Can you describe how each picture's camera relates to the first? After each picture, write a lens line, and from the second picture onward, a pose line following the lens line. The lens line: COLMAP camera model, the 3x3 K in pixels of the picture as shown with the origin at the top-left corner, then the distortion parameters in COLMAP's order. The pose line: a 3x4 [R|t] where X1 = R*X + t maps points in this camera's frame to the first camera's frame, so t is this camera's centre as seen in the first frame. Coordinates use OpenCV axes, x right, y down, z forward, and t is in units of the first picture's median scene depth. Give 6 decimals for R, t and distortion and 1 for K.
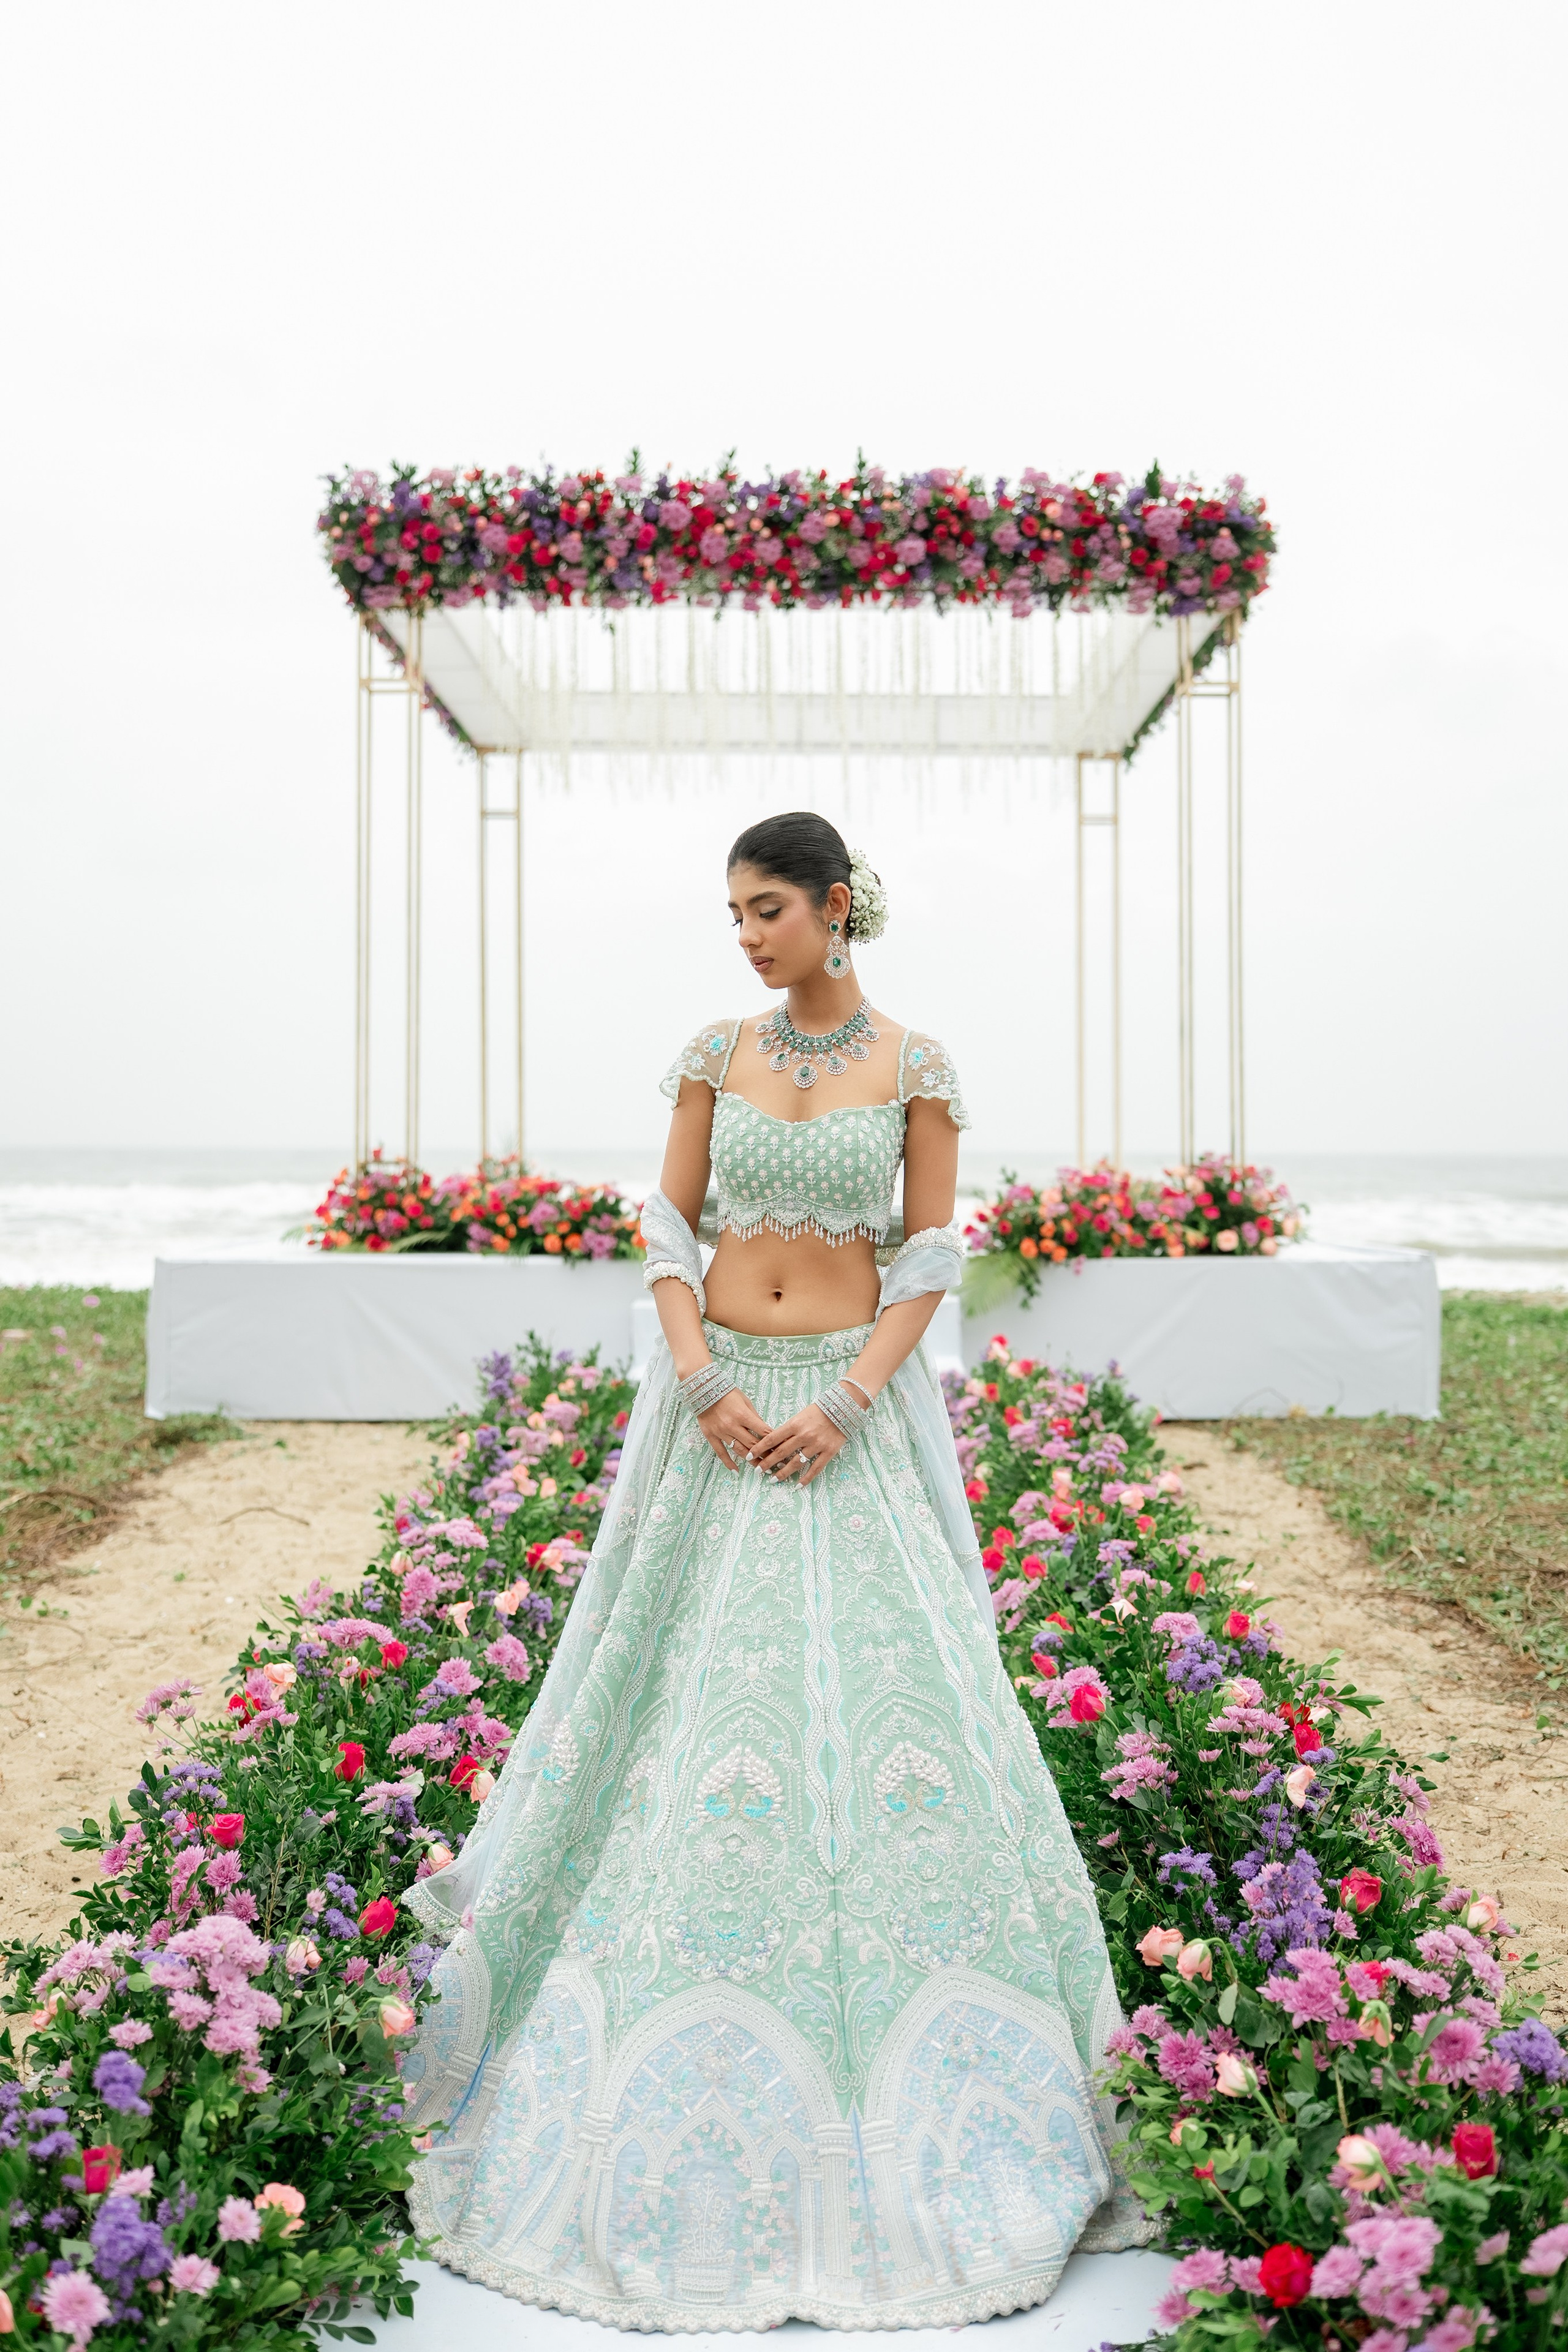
lens RADIAL K [[2250.6, 0, 797.0], [0, 2250.6, 1180.8], [0, 0, 1]] dist [0.002108, -0.005600]
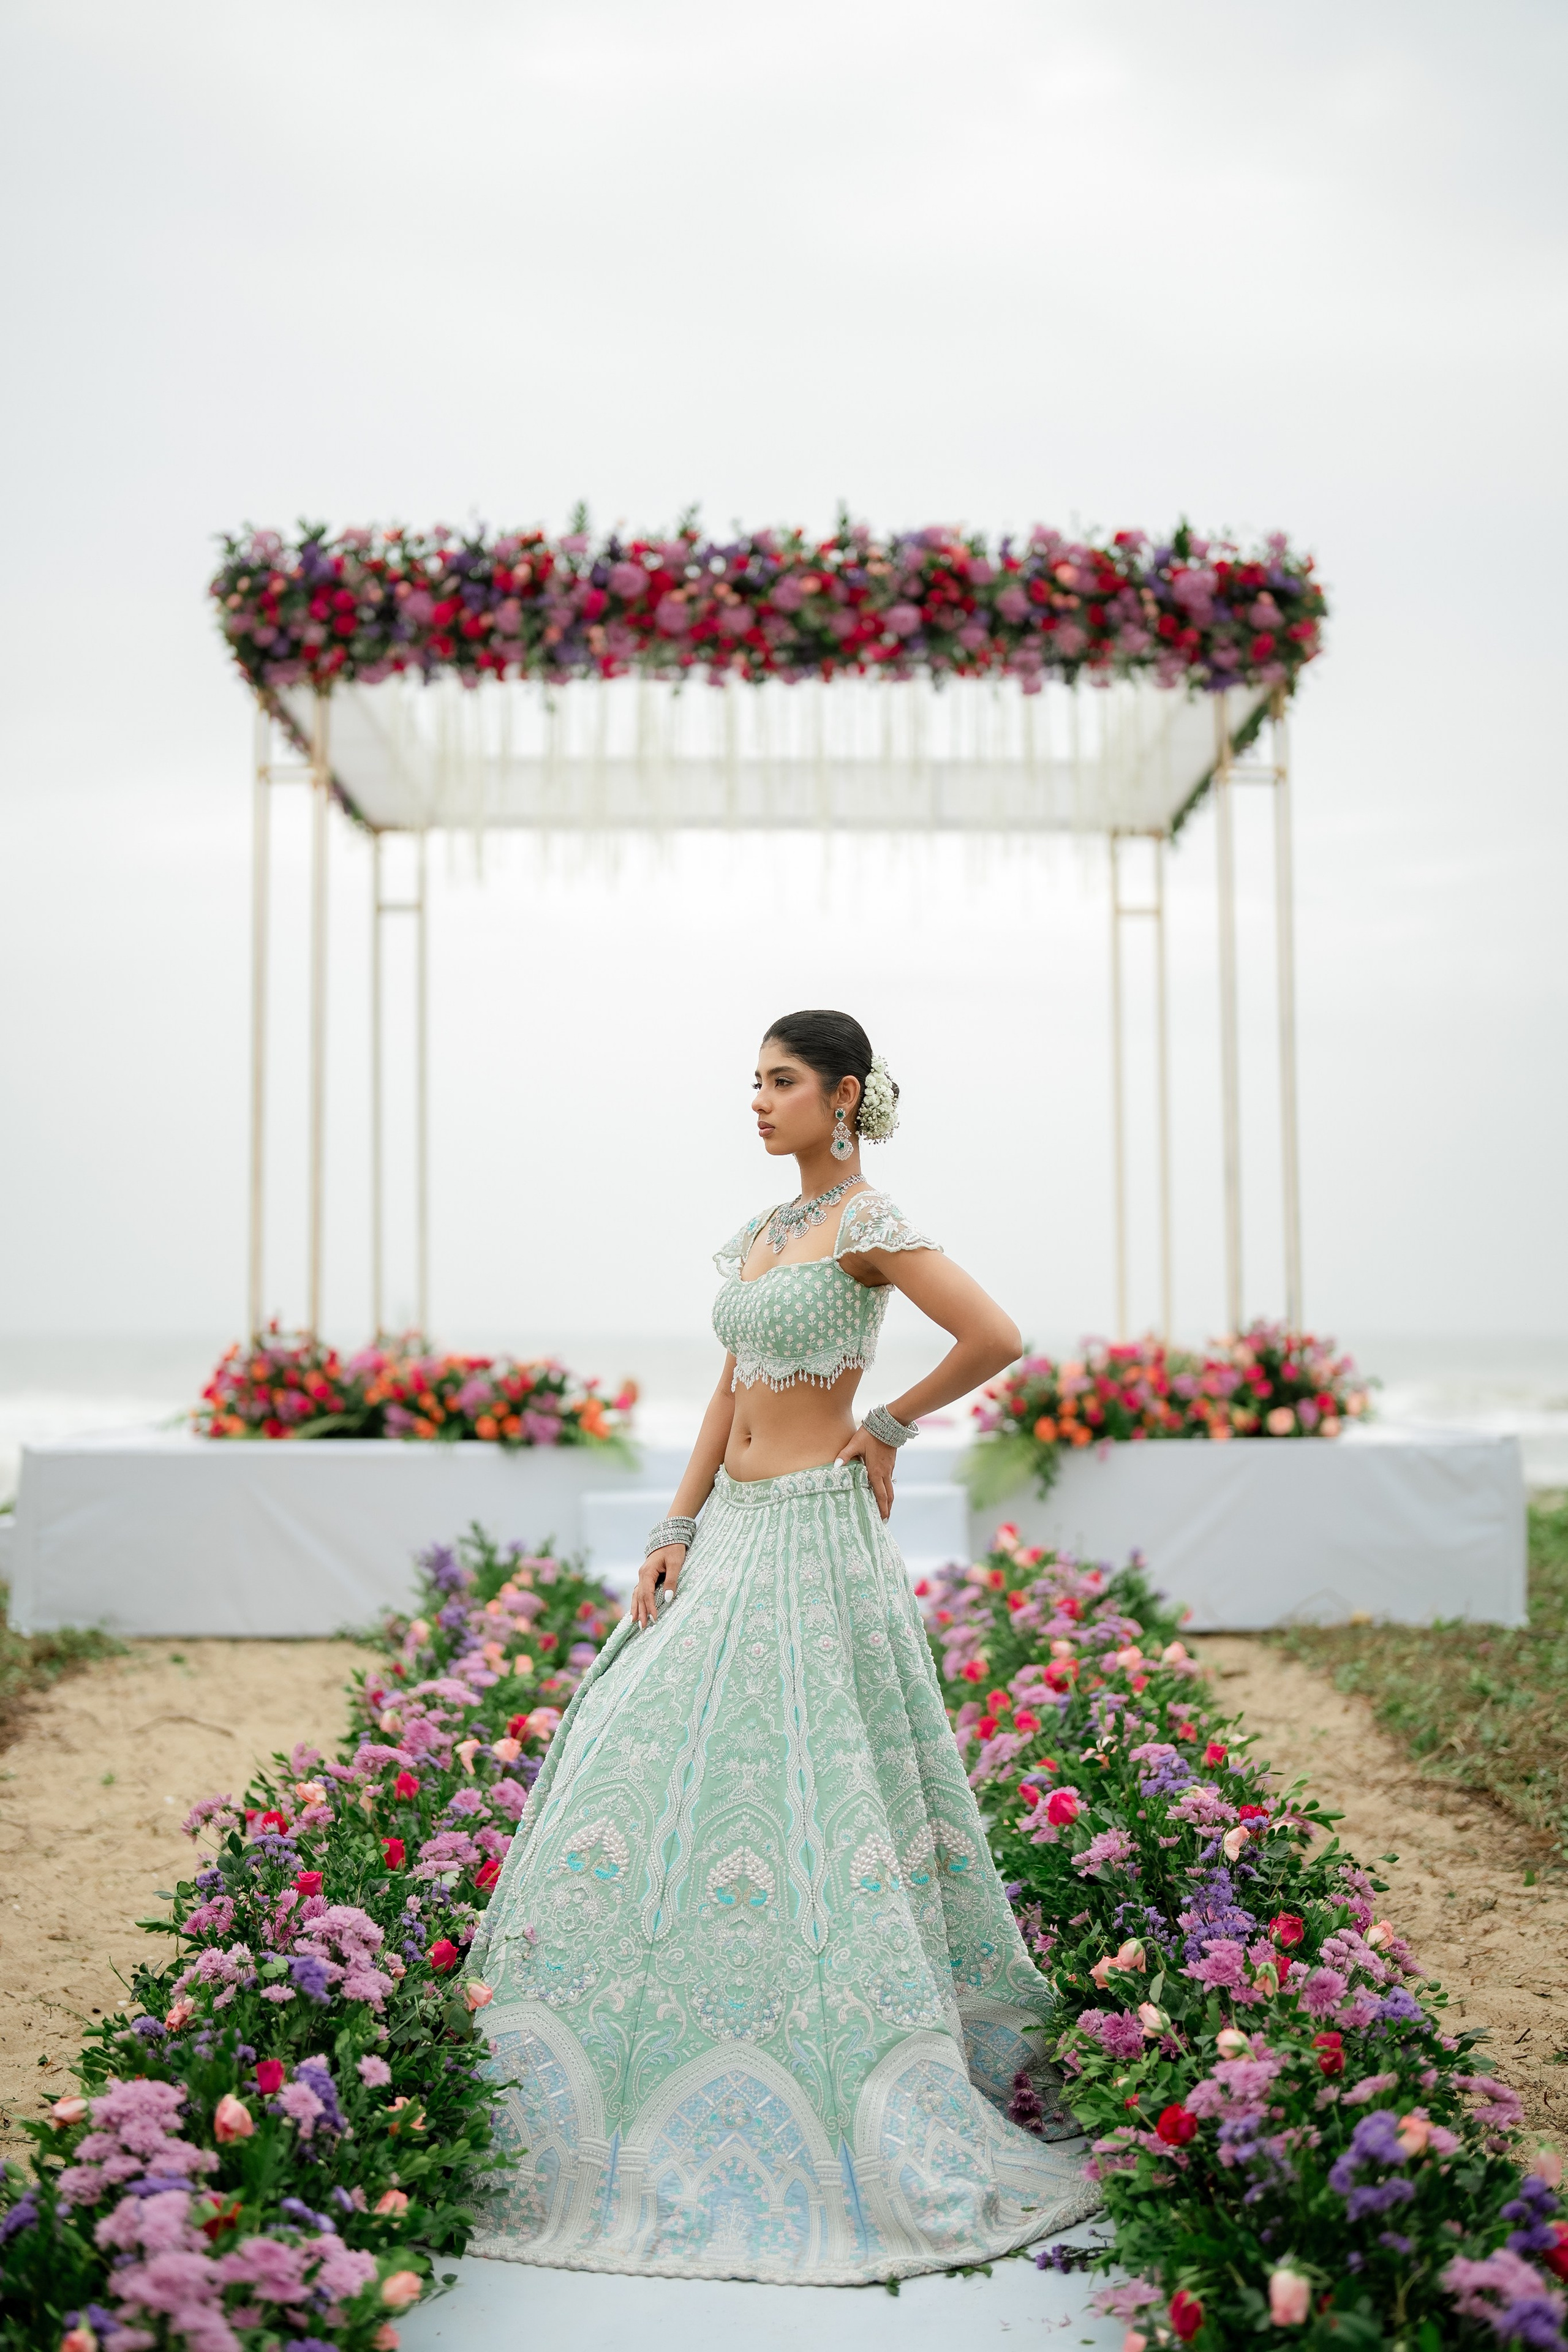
lens RADIAL K [[3325.1, 0, 779.8], [0, 3325.1, 1149.8], [0, 0, 1]] dist [-0.030113, 0.068649]
pose [[0.999951, -0.004557, 0.008801, -0.008244], [0.005163, 0.997529, -0.070061, 0.011112], [-0.008460, 0.070103, 0.997504, -0.252672]]
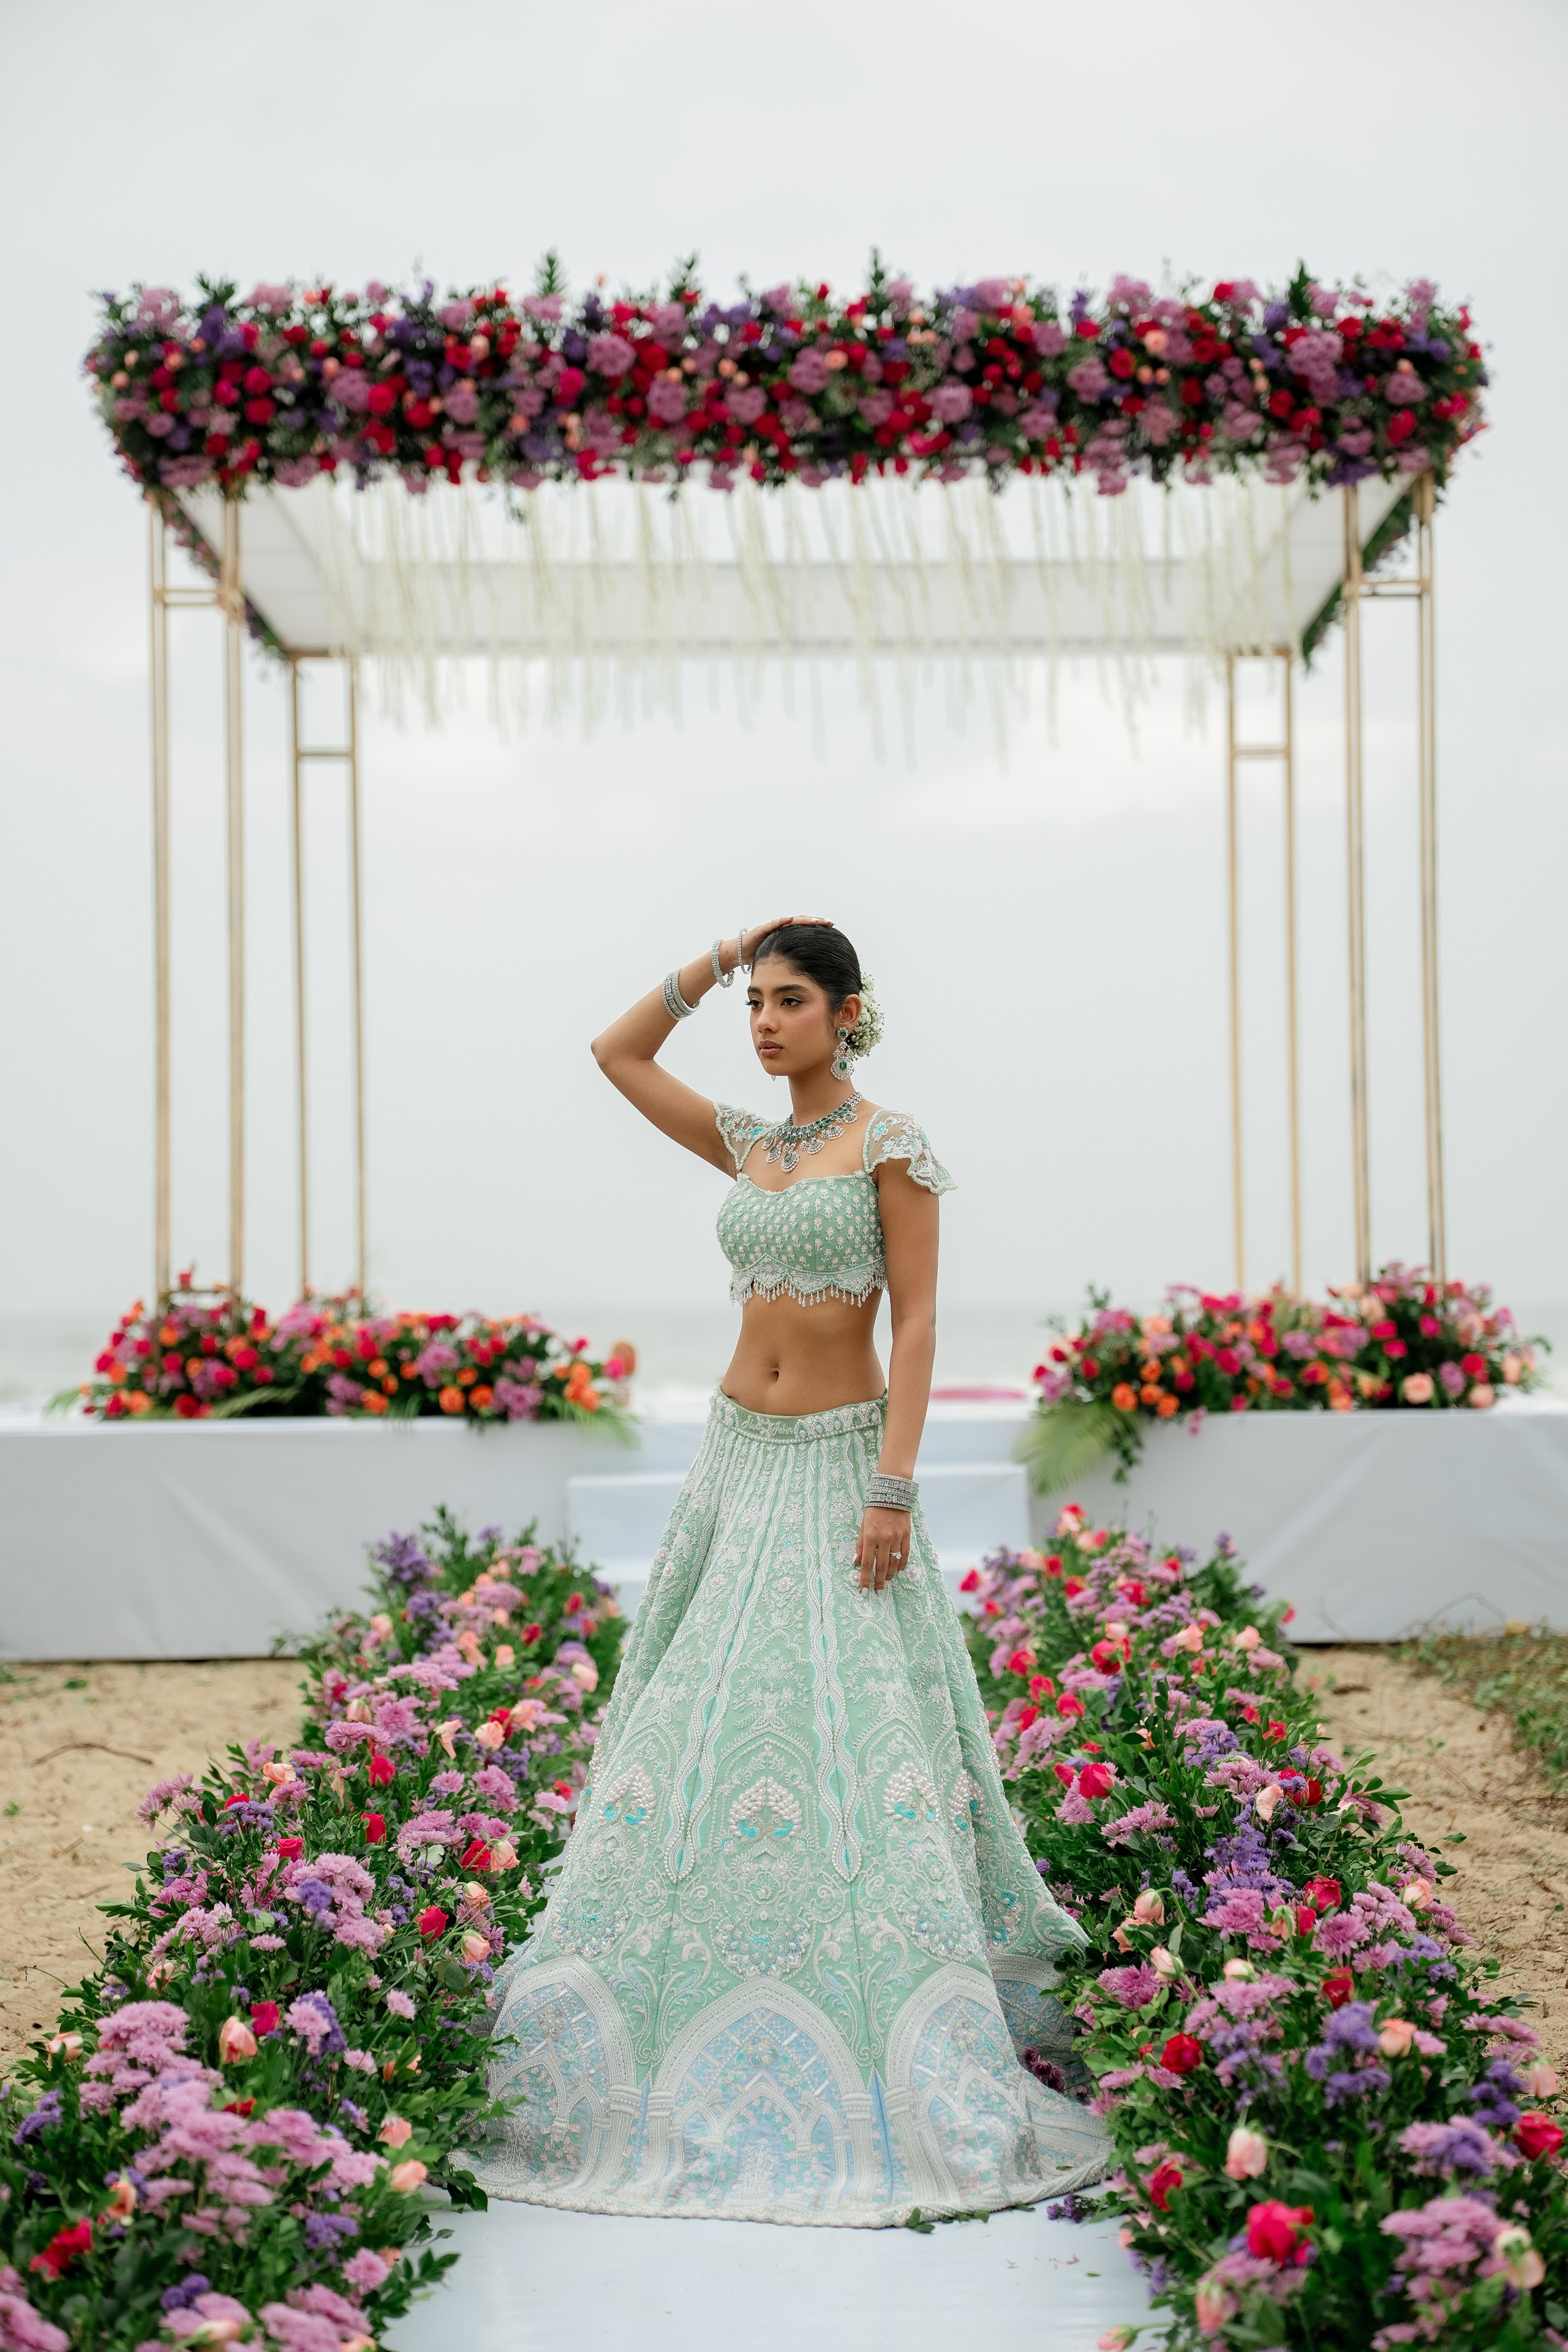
lens RADIAL K [[4682.7, 0, 784.0], [0, 4682.7, 1176.0], [0, 0, 1]] dist [0.820265, -5.611381]
pose [[0.999934, -0.011405, -0.001091, -0.001891], [0.011348, 0.999013, -0.042952, 0.021599], [0.001580, 0.042937, 0.999077, -0.461488]]
